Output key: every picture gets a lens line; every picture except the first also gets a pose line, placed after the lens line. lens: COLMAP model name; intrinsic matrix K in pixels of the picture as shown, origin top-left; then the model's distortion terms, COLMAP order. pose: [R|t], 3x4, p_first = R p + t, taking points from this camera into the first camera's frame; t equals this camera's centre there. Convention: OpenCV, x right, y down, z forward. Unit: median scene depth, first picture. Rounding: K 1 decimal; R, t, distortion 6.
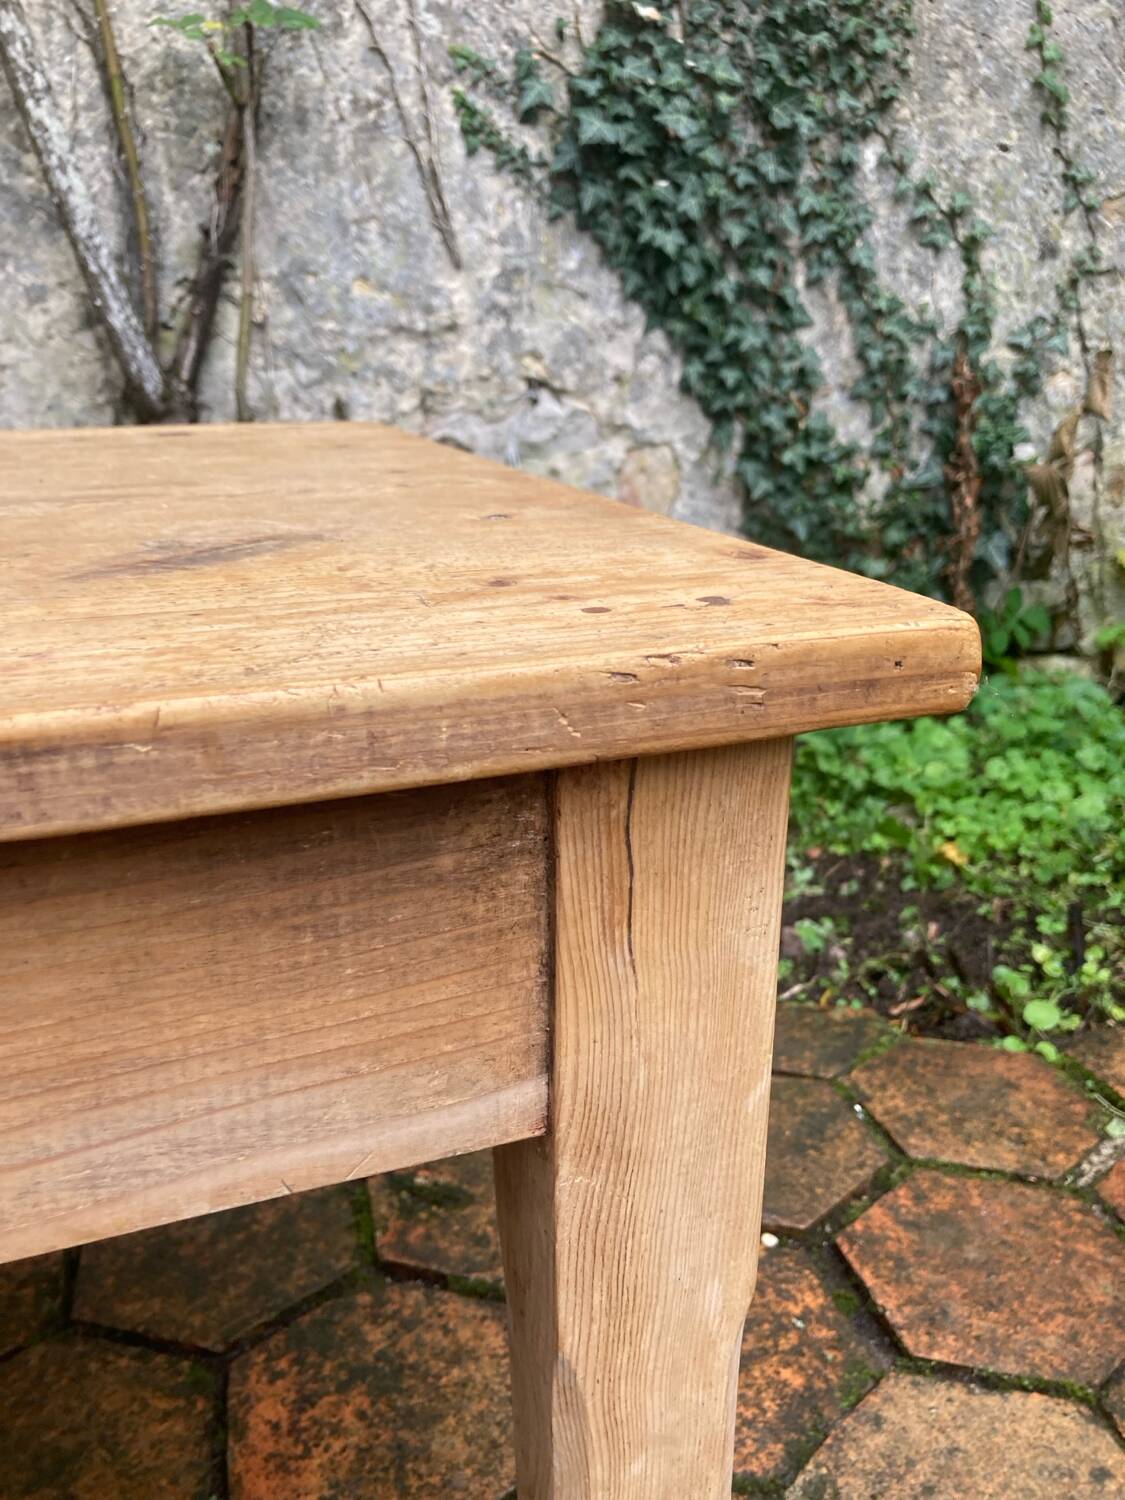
lens RADIAL K [[1257.3, 0, 581.9], [0, 1257.3, 755.8], [0, 0, 1]] dist [0.000333, 0.017024]
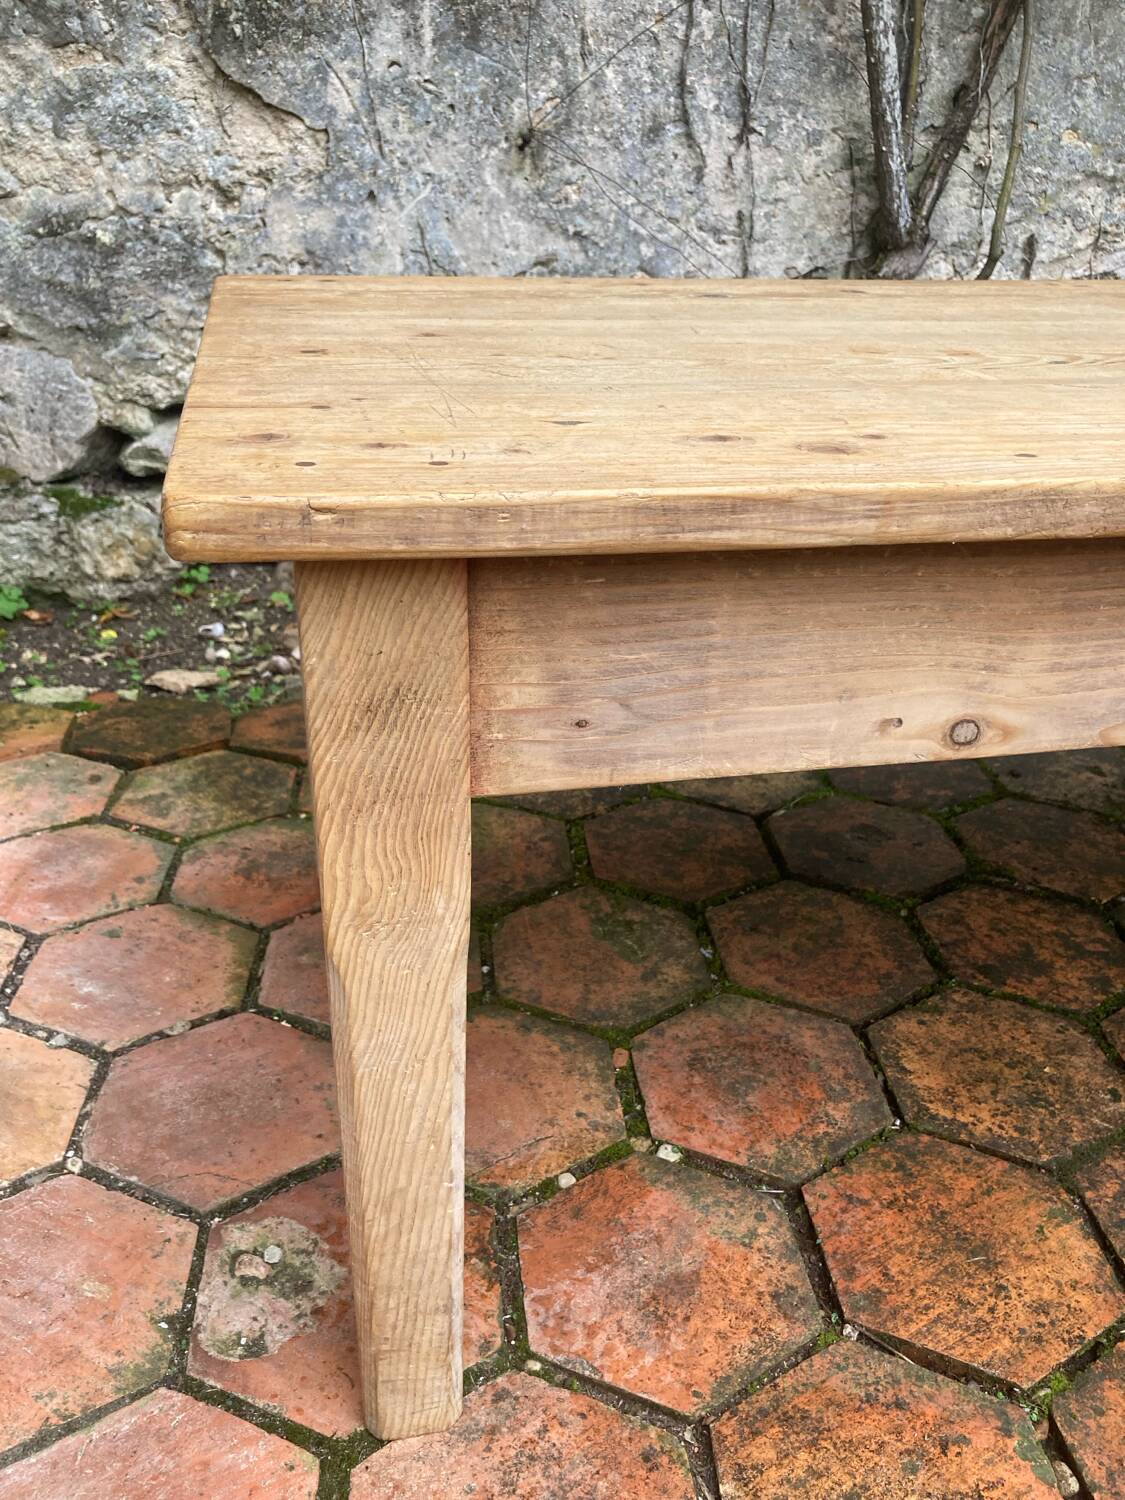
lens RADIAL K [[1240.2, 0, 571.2], [0, 1240.2, 762.5], [0, 0, 1]] dist [0.003080, 0.009991]
pose [[0.987899, 0.093959, -0.123399, -0.439441], [-0.074980, 0.985789, 0.150329, 0.062014], [0.135770, -0.139258, 0.980905, -0.278661]]
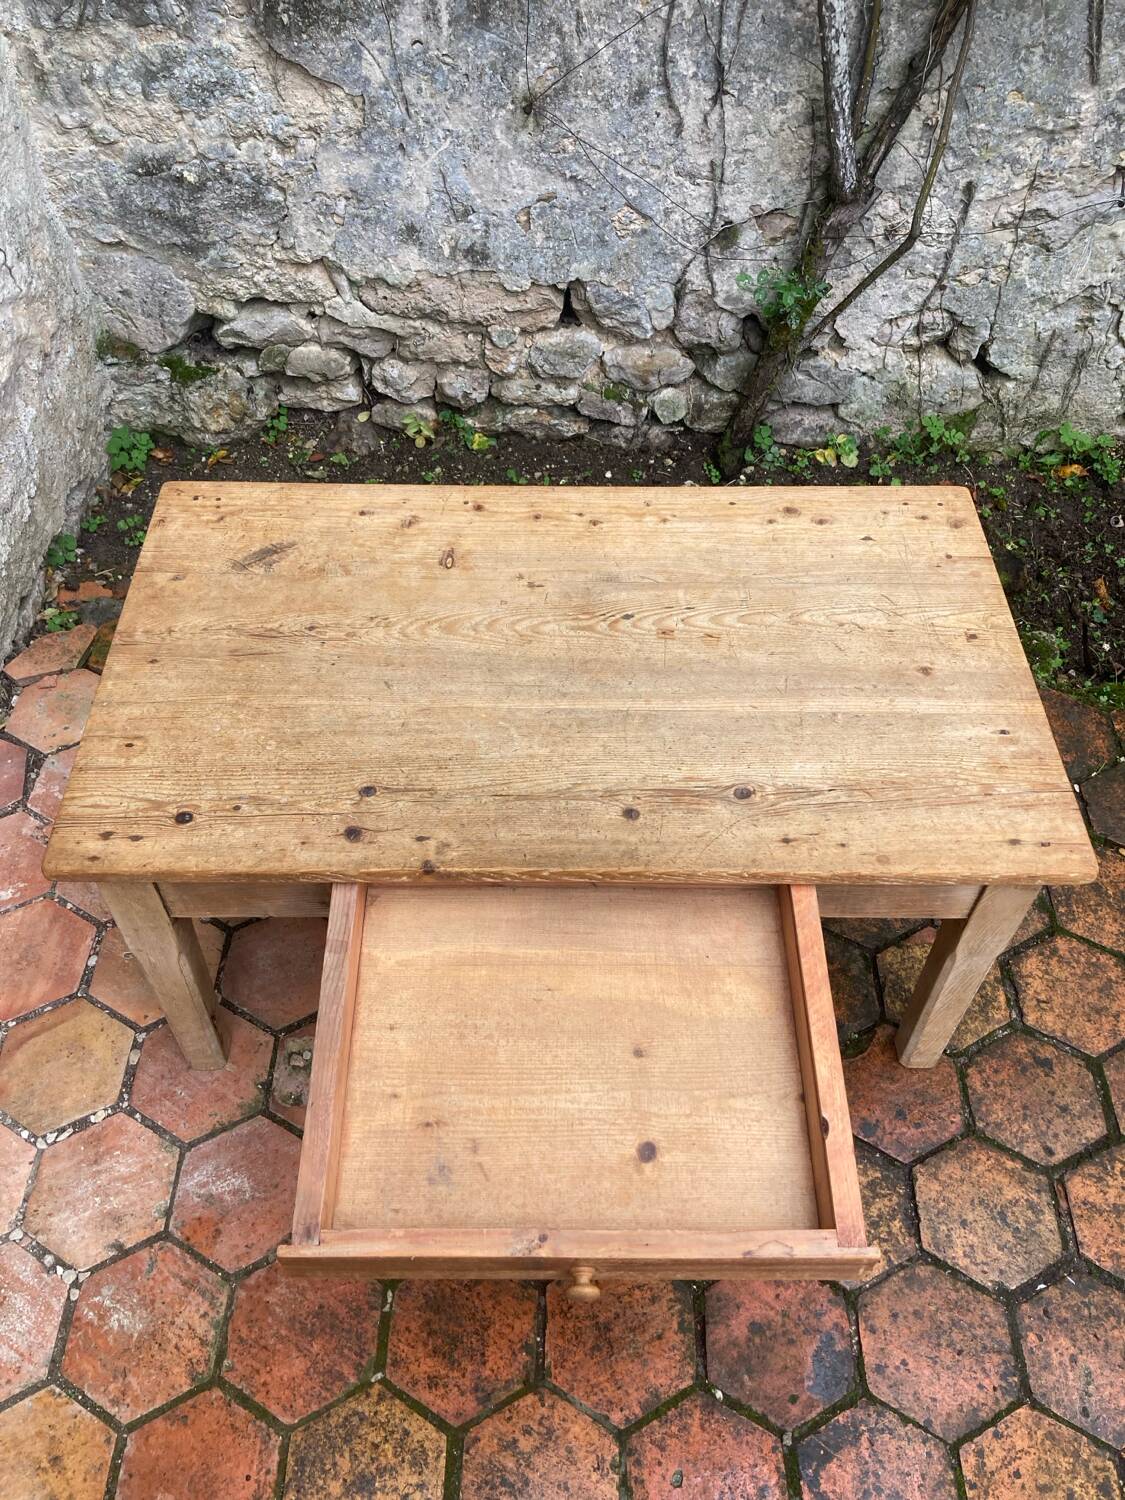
lens RADIAL K [[1229.6, 0, 560.3], [0, 1229.6, 745.1], [0, 0, 1]] dist [0.003022, 0.018624]
pose [[0.963486, 0.215558, -0.158839, -0.283773], [-0.099926, 0.839824, 0.533582, -0.448158], [0.248415, -0.498227, 0.830699, -0.527902]]
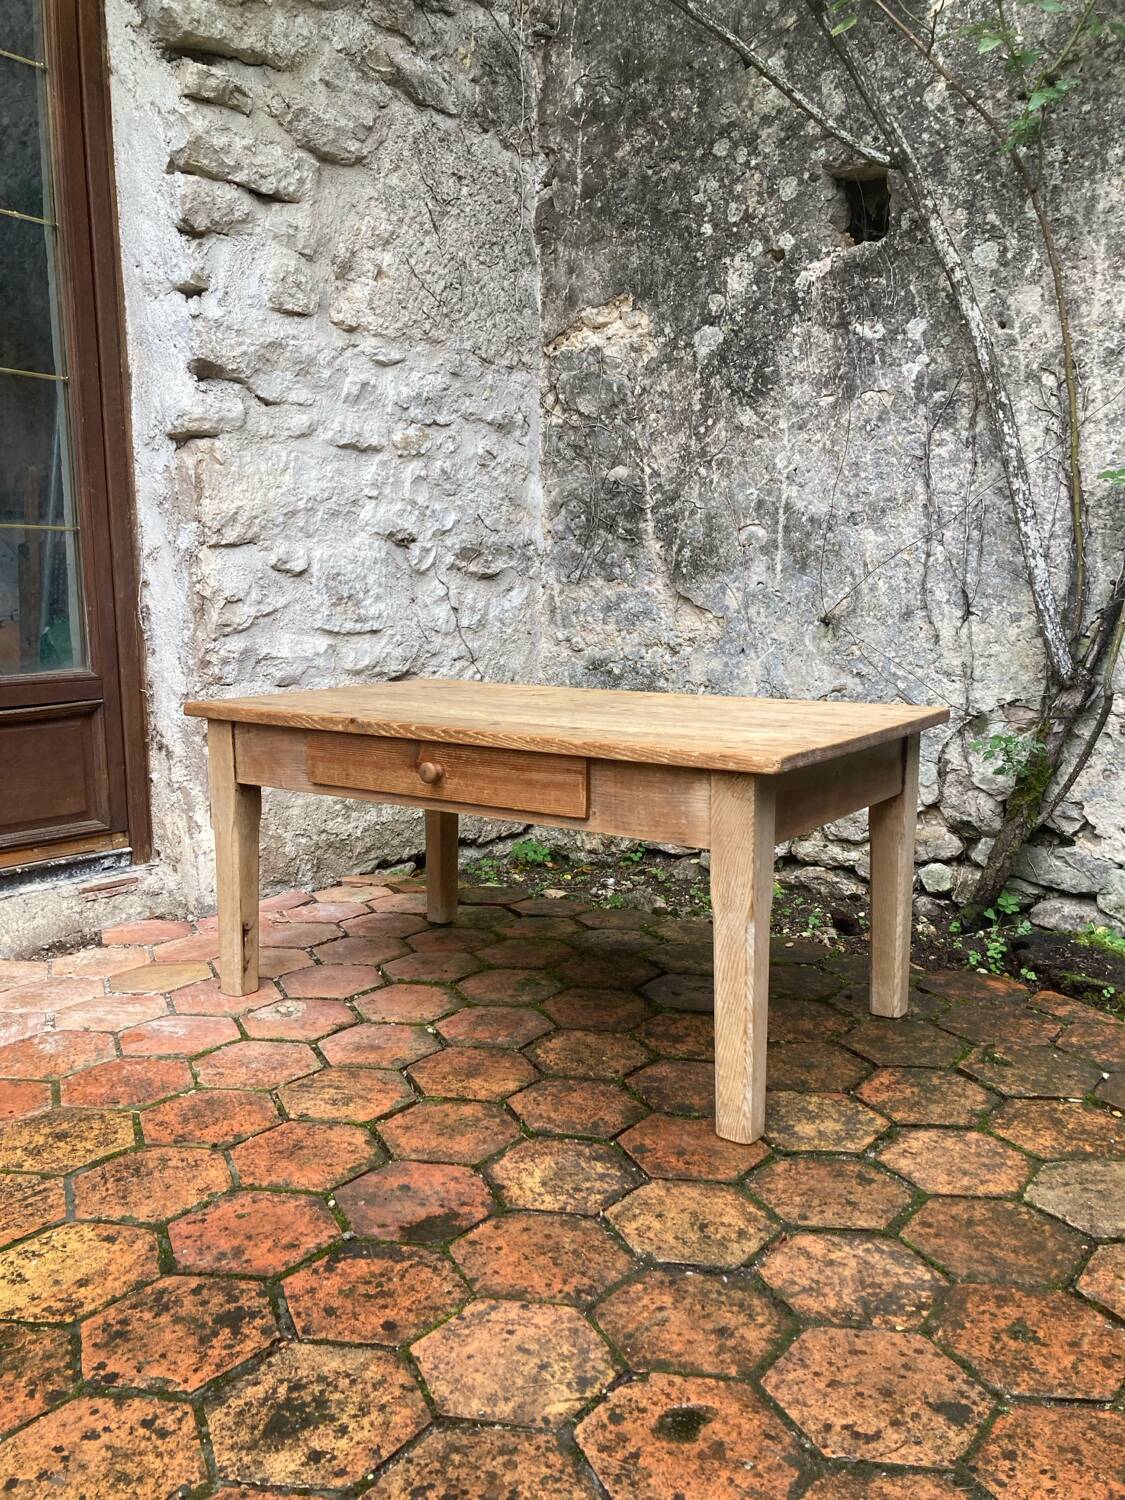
lens RADIAL K [[1223.1, 0, 556.9], [0, 1223.1, 743.5], [0, 0, 1]] dist [0.008542, 0.011528]
pose [[0.626342, 0.103814, -0.772605, 0.495582], [-0.240965, 0.968339, -0.065233, 0.072581], [0.741371, 0.227029, 0.631527, -0.512249]]
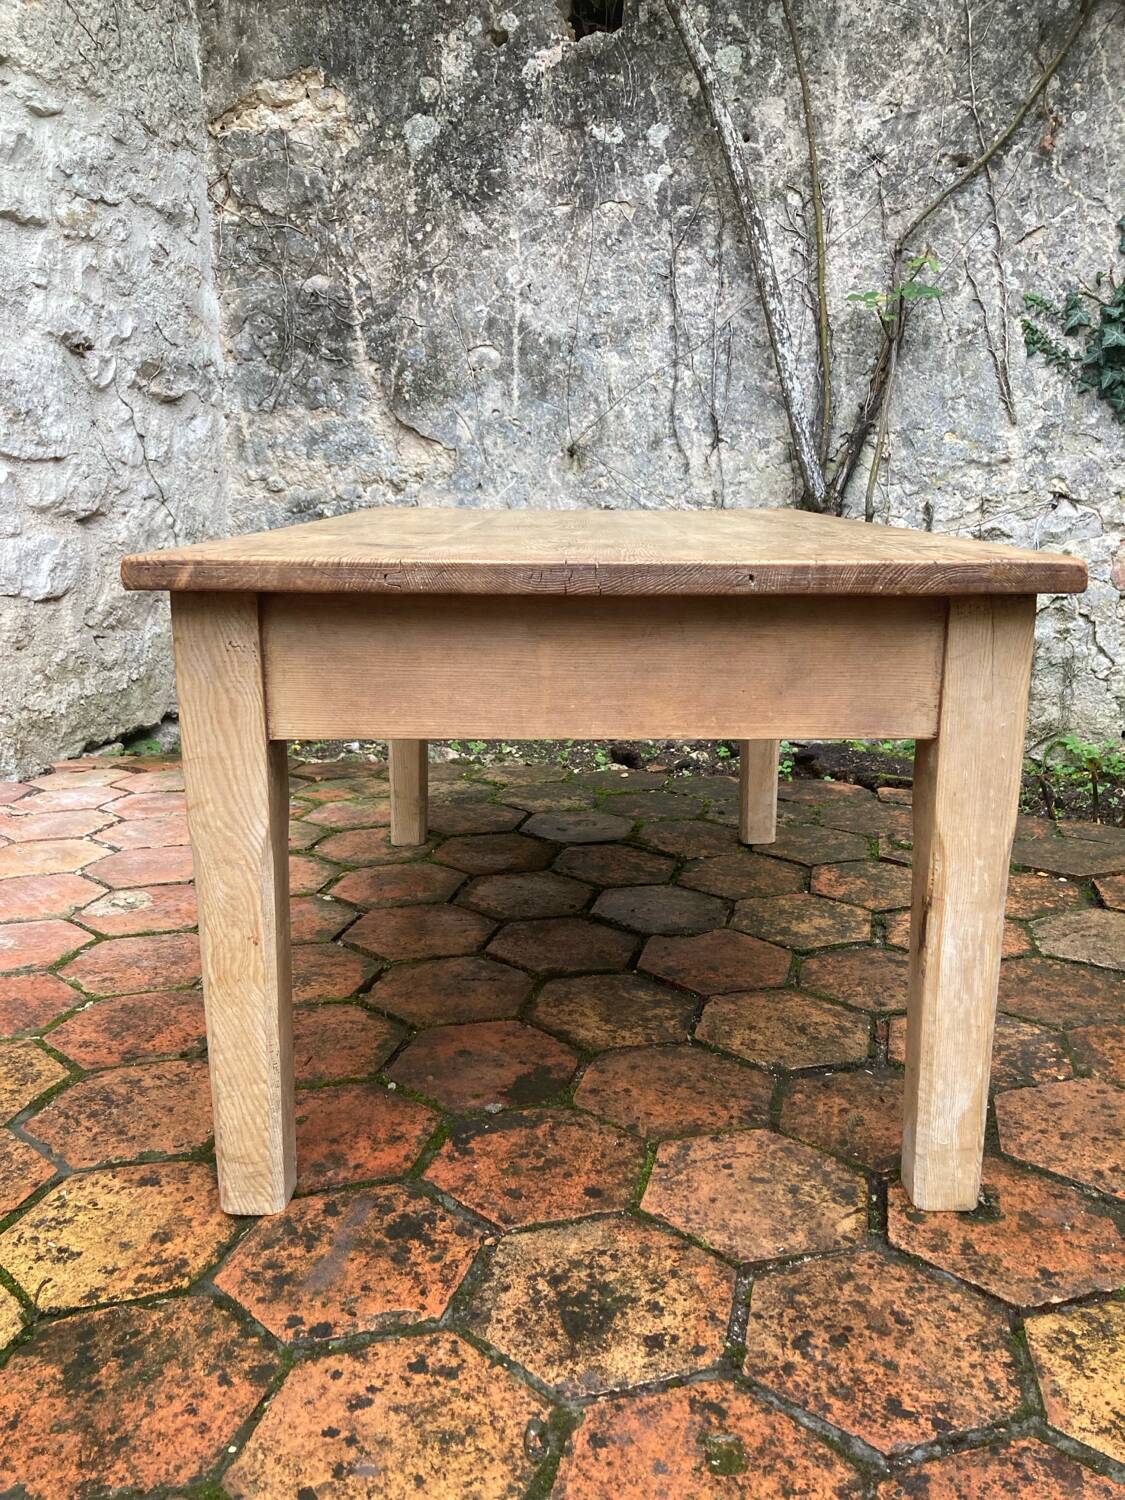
lens RADIAL K [[1234.9, 0, 577.5], [0, 1234.9, 758.9], [0, 0, 1]] dist [-0.010183, 0.053593]
pose [[0.886685, 0.107650, -0.449669, 0.165872], [-0.145401, 0.988101, -0.050160, 0.198210], [0.438918, 0.109858, 0.891786, -0.615991]]
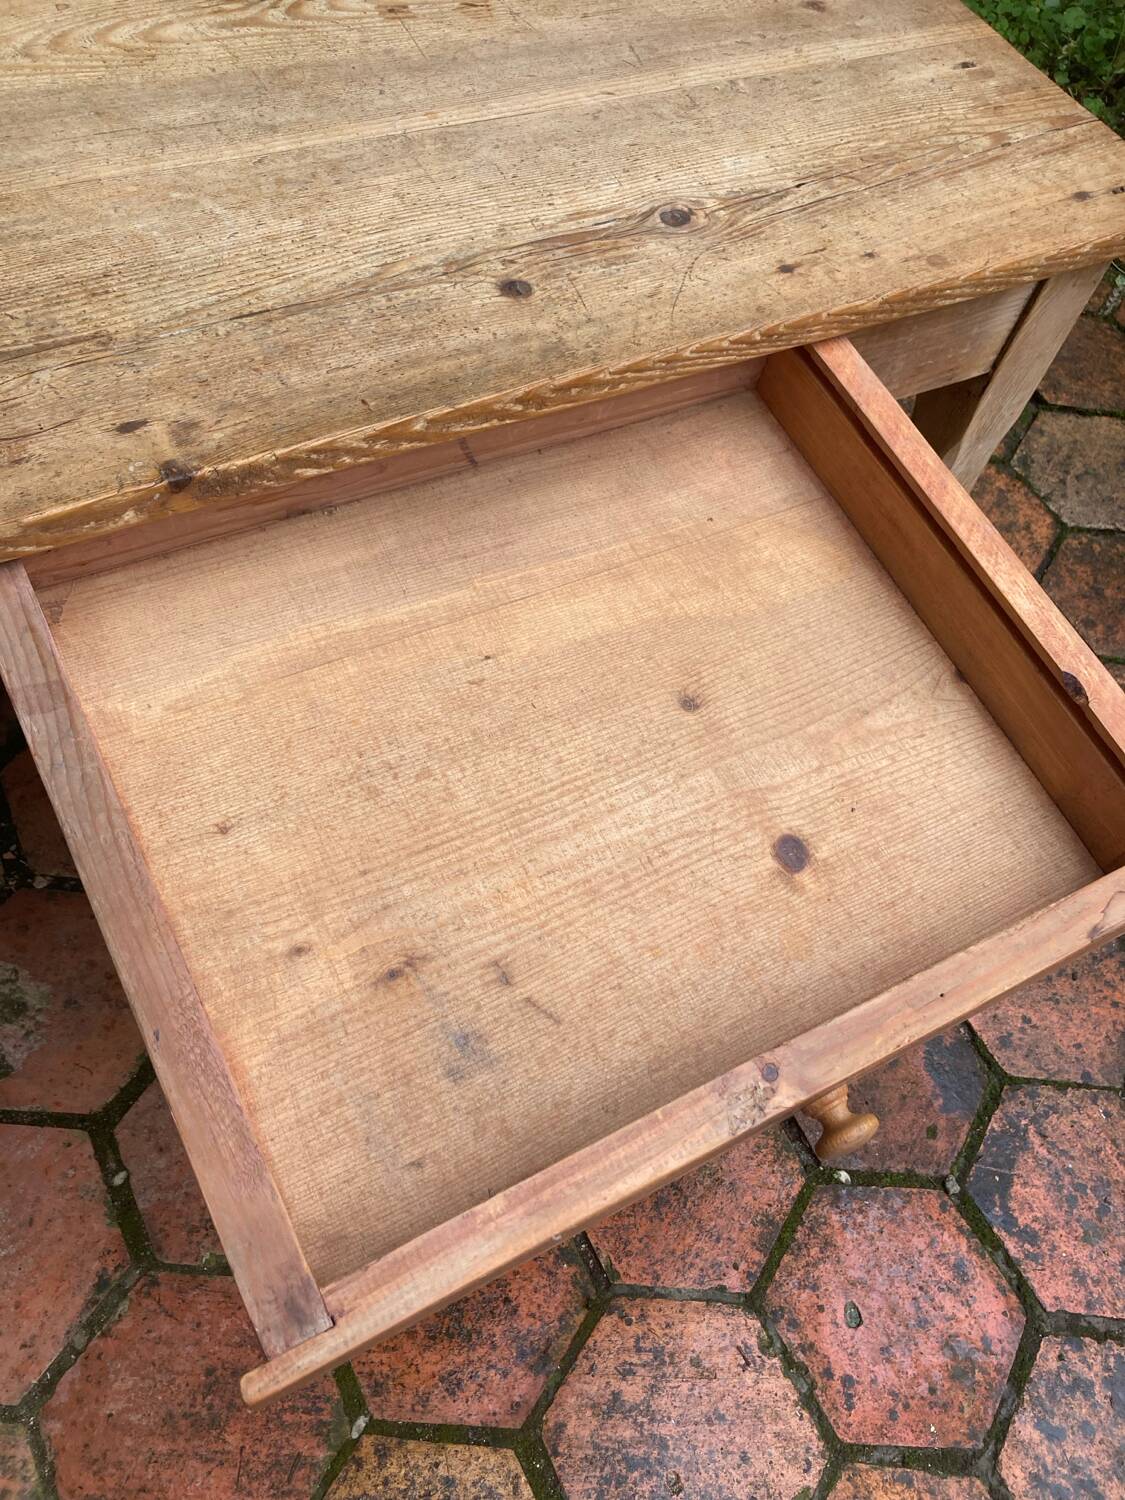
lens RADIAL K [[1234.9, 0, 577.5], [0, 1234.9, 758.9], [0, 0, 1]] dist [-0.010183, 0.053593]
pose [[0.963393, -0.112881, 0.243170, -0.450955], [-0.071606, 0.765739, 0.639153, -0.139079], [-0.258353, -0.633168, 0.729625, -0.284666]]
